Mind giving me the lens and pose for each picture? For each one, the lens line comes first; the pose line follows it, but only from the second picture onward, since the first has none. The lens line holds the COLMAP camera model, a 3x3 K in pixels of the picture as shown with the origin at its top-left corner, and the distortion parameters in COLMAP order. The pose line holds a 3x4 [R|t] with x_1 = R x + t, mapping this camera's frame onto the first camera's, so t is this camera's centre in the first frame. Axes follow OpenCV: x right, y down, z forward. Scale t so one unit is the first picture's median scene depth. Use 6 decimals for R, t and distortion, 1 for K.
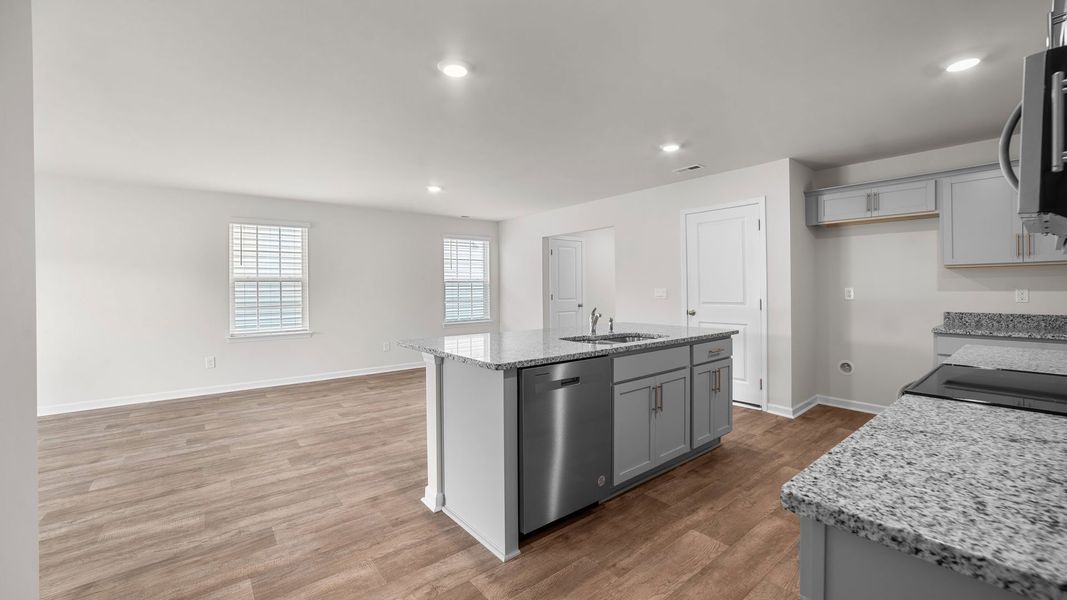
lens RADIAL K [[427.3, 0, 535.5], [0, 427.3, 284.0], [0, 0, 1]] dist [-0.009814, 0.000055]
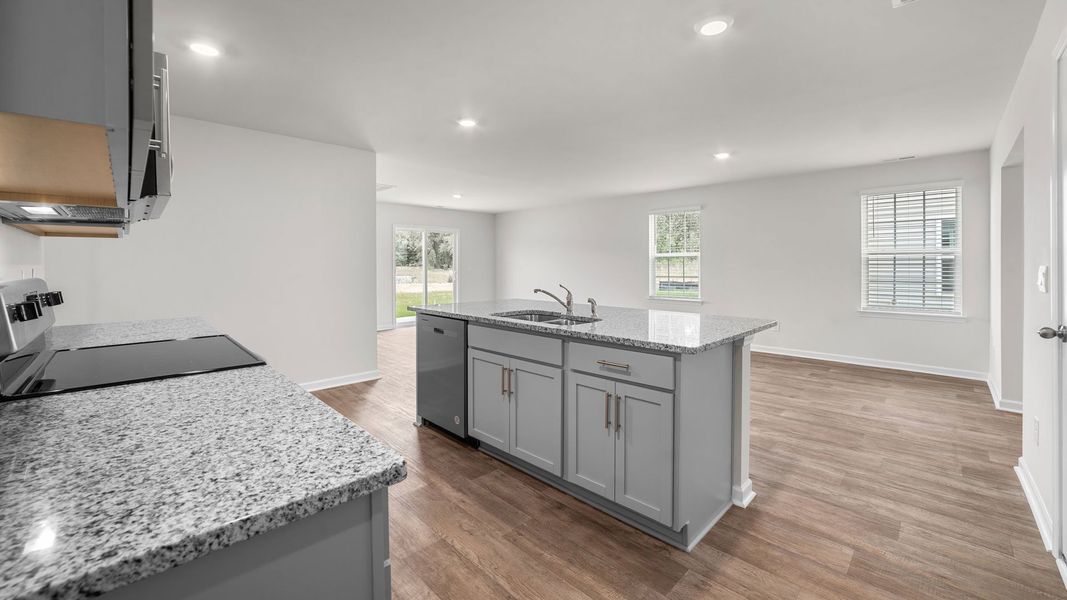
lens RADIAL K [[428.4, 0, 542.7], [0, 428.4, 284.4], [0, 0, 1]] dist [-0.025097, 0.000086]
pose [[0.099481, 0.052818, -0.993637, 0.372806], [0.010695, 0.998476, 0.054146, 0.002397], [0.994982, -0.016014, 0.098765, 0.306582]]
